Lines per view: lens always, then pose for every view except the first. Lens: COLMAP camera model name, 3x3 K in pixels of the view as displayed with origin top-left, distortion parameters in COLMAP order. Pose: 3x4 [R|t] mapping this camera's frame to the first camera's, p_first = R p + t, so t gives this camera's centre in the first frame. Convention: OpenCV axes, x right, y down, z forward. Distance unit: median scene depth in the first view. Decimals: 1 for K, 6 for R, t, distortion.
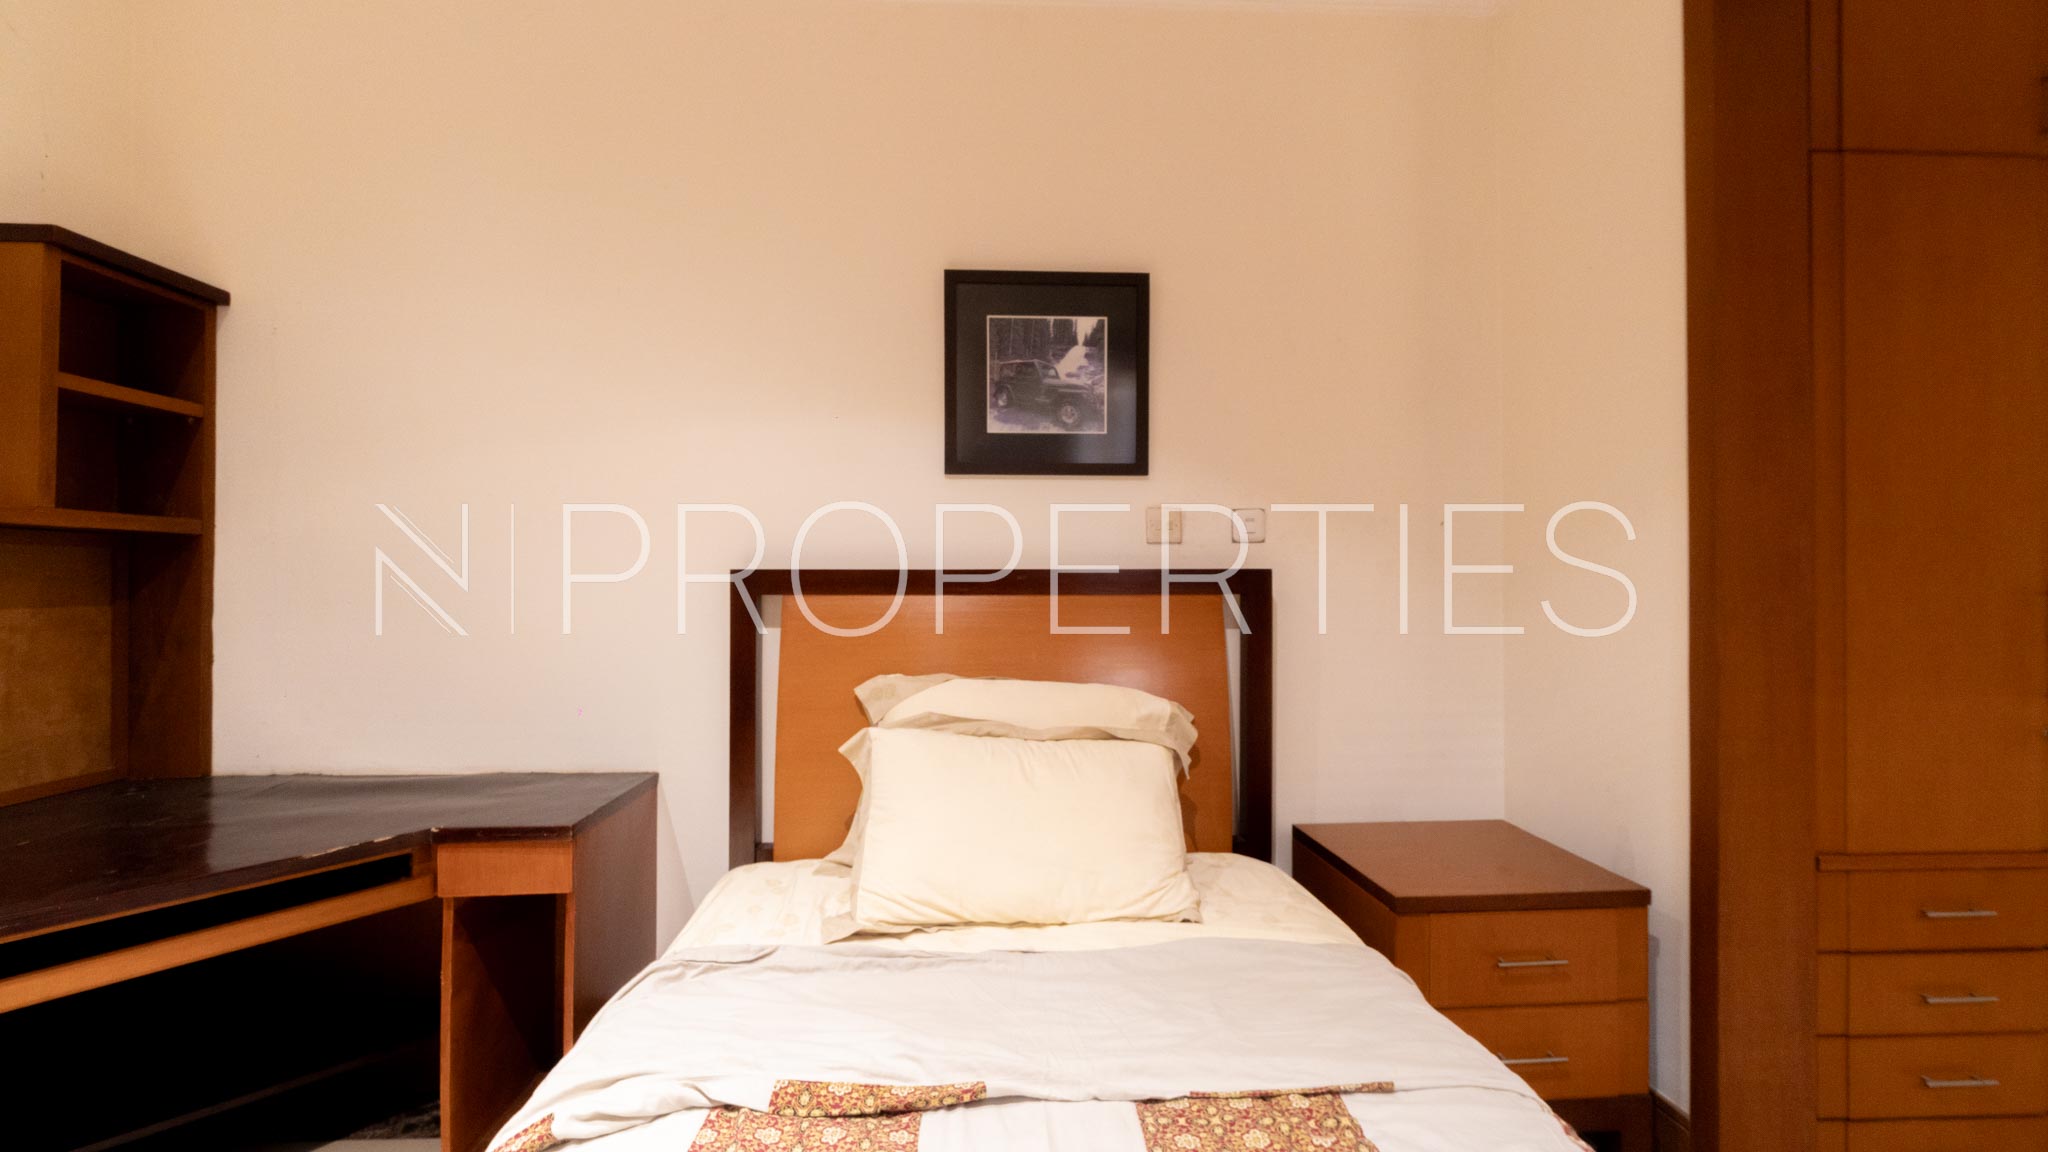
lens RADIAL K [[864.2, 0, 998.8], [0, 864.2, 579.0], [0, 0, 1]] dist [-0.000701, -0.000253]
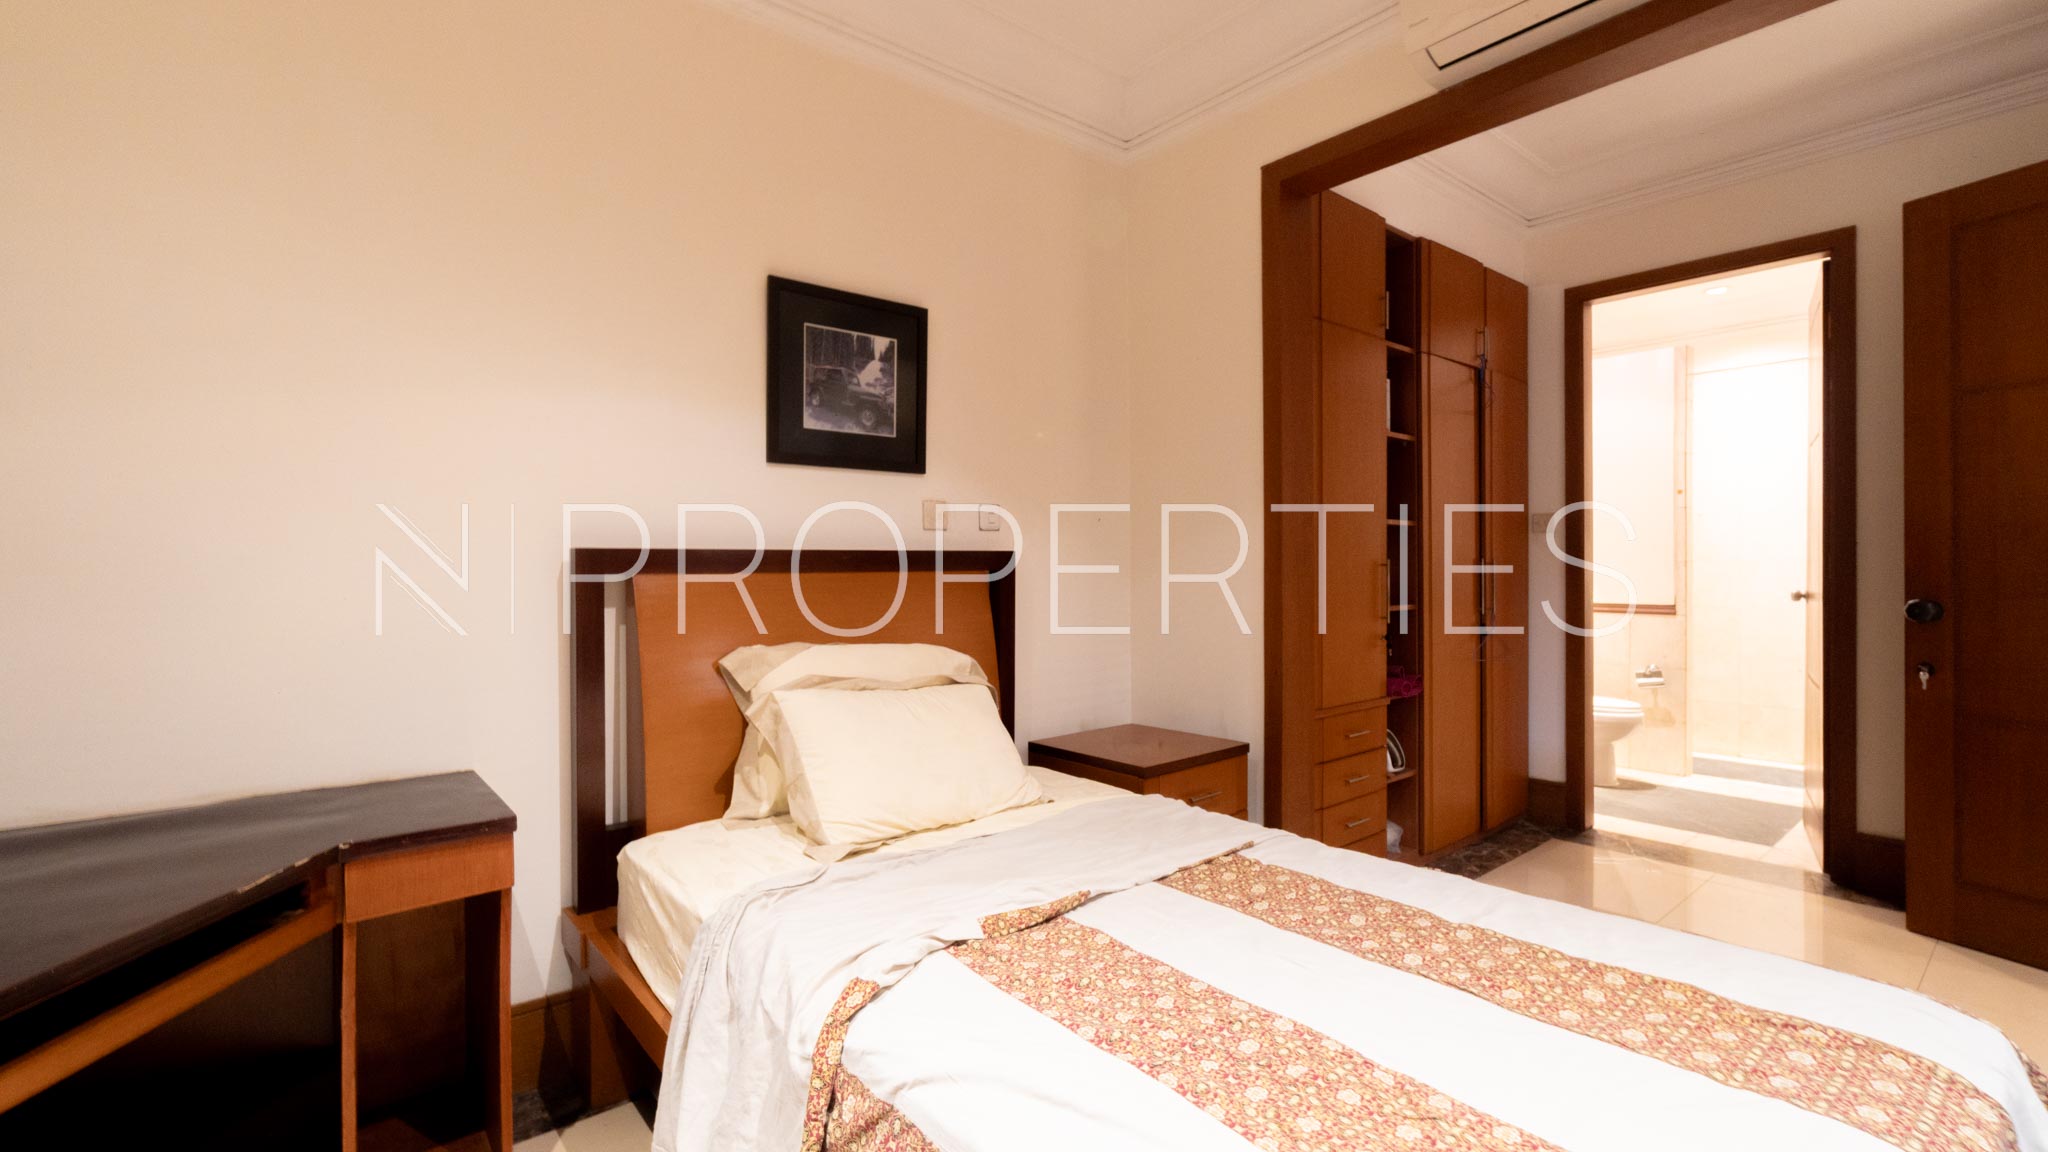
lens RADIAL K [[864.2, 0, 998.8], [0, 864.2, 579.0], [0, 0, 1]] dist [-0.000701, -0.000253]
pose [[0.813378, -0.012496, 0.581602, -0.486371], [0.001069, 0.999800, 0.019986, 0.004618], [-0.581735, -0.015635, 0.813228, -0.063669]]
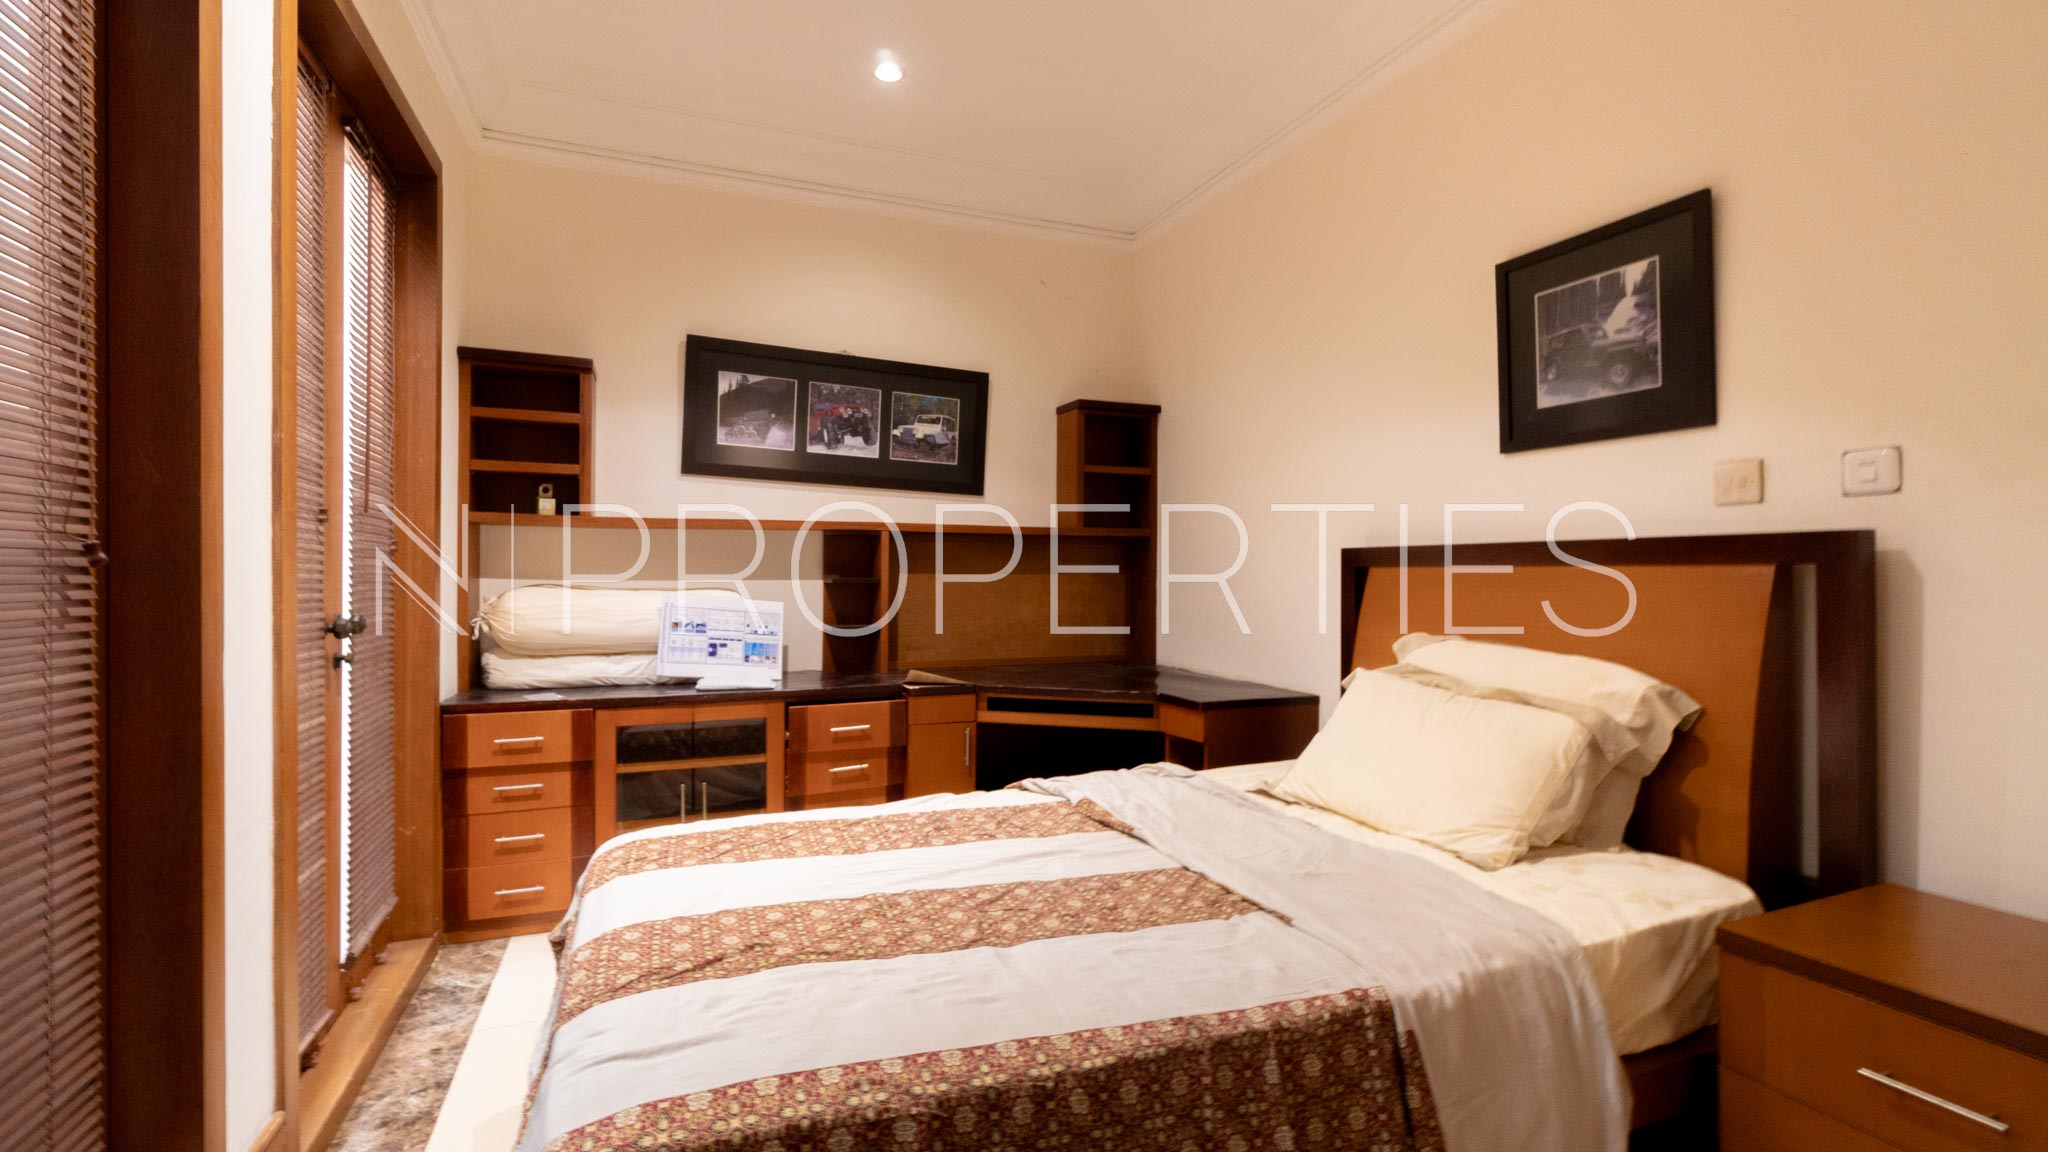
lens RADIAL K [[874.1, 0, 1013.6], [0, 874.1, 568.4], [0, 0, 1]] dist [-0.003783, 0.000068]
pose [[0.336738, -0.002002, -0.941596, 0.796187], [0.020046, 0.999786, 0.005043, 0.003692], [0.941385, -0.020573, 0.336706, 0.061114]]
